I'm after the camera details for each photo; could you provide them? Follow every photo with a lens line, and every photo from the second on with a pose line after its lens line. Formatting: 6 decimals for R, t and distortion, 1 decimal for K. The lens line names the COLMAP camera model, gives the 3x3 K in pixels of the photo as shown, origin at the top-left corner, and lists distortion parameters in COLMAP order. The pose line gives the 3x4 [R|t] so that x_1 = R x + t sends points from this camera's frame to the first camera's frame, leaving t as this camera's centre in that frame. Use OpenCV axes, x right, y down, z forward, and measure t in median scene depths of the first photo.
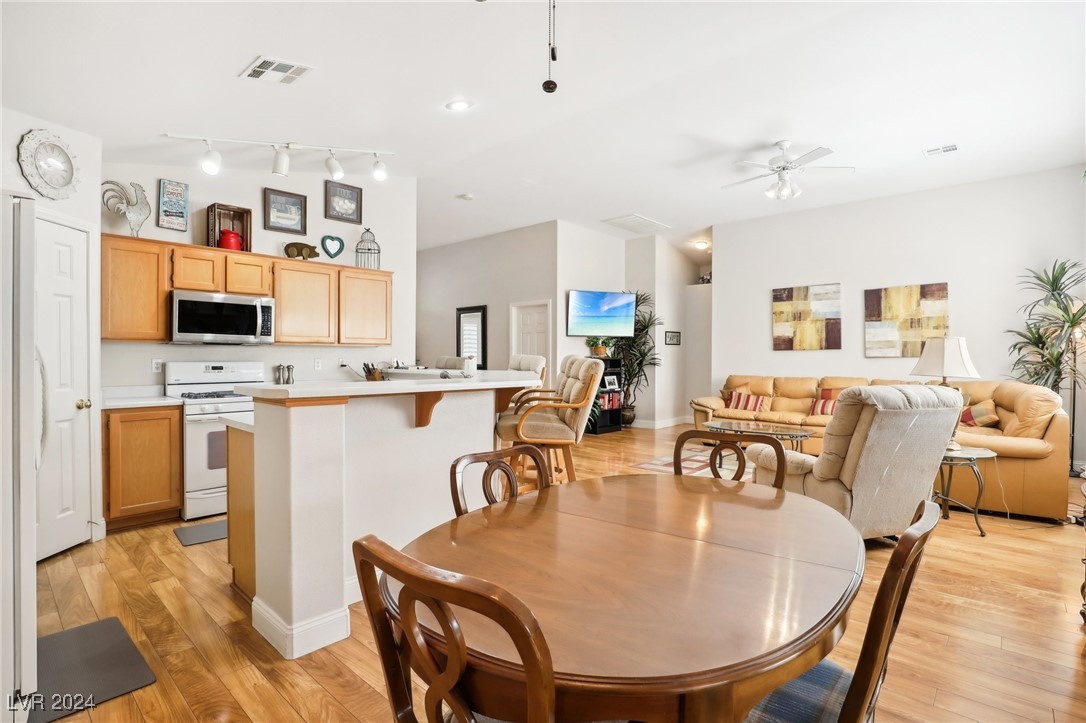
lens RADIAL K [[520.5, 0, 546.0], [0, 520.5, 358.0], [0, 0, 1]] dist [-0.023341, -0.000844]
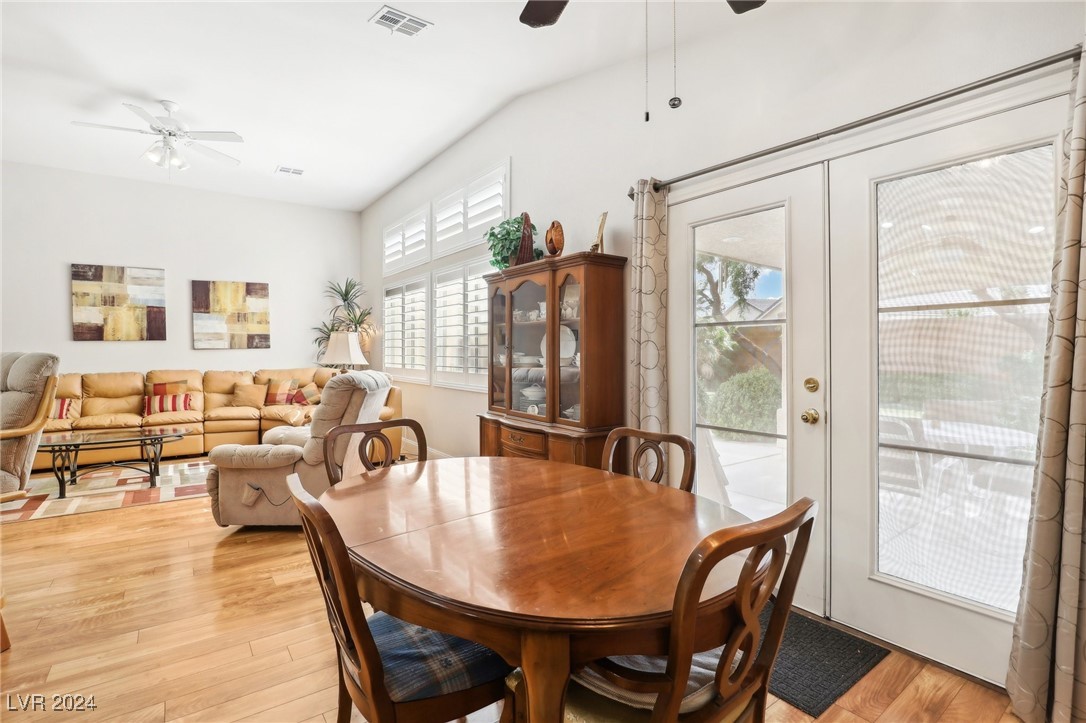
lens RADIAL K [[509.2, 0, 542.1], [0, 509.2, 357.2], [0, 0, 1]] dist [-0.027057, 0.001479]
pose [[0.205966, -0.017371, 0.978405, -0.182194], [0.003056, 0.999849, 0.017109, 0.000007], [-0.978554, -0.000534, 0.205988, 0.154093]]
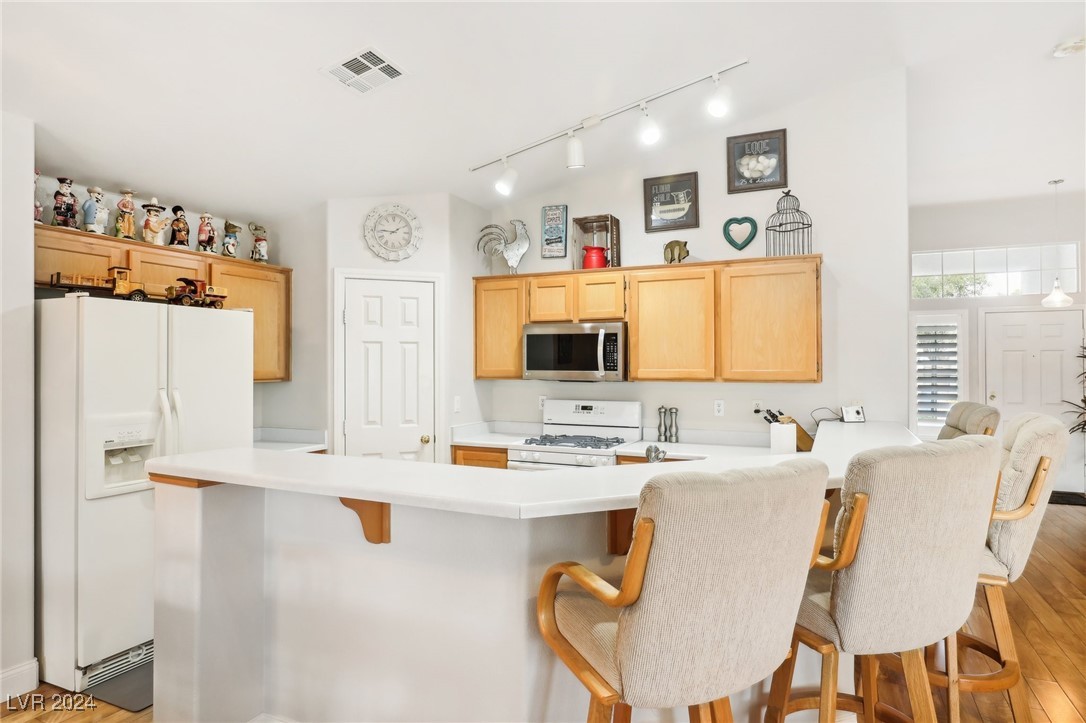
lens RADIAL K [[620.9, 0, 541.5], [0, 620.9, 356.2], [0, 0, 1]] dist [-0.014355, 0.002537]
pose [[0.300215, -0.015410, -0.953747, 0.218207], [-0.002107, 0.999856, -0.016818, -0.032729], [0.953869, 0.007058, 0.300139, 0.408989]]
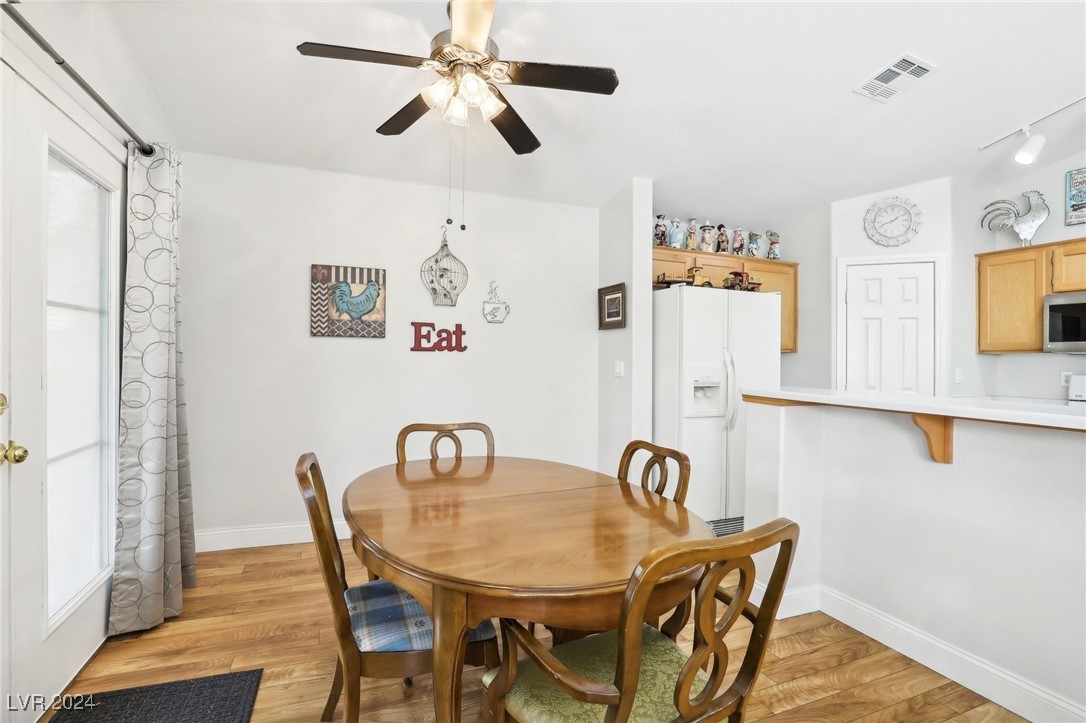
lens RADIAL K [[509.2, 0, 545.7], [0, 509.2, 358.5], [0, 0, 1]] dist [-0.027057, 0.001479]
pose [[-0.422067, -0.015635, -0.906430, 0.265743], [-0.018092, 0.999797, -0.008821, 0.002346], [0.906384, 0.012676, -0.422264, 0.336452]]
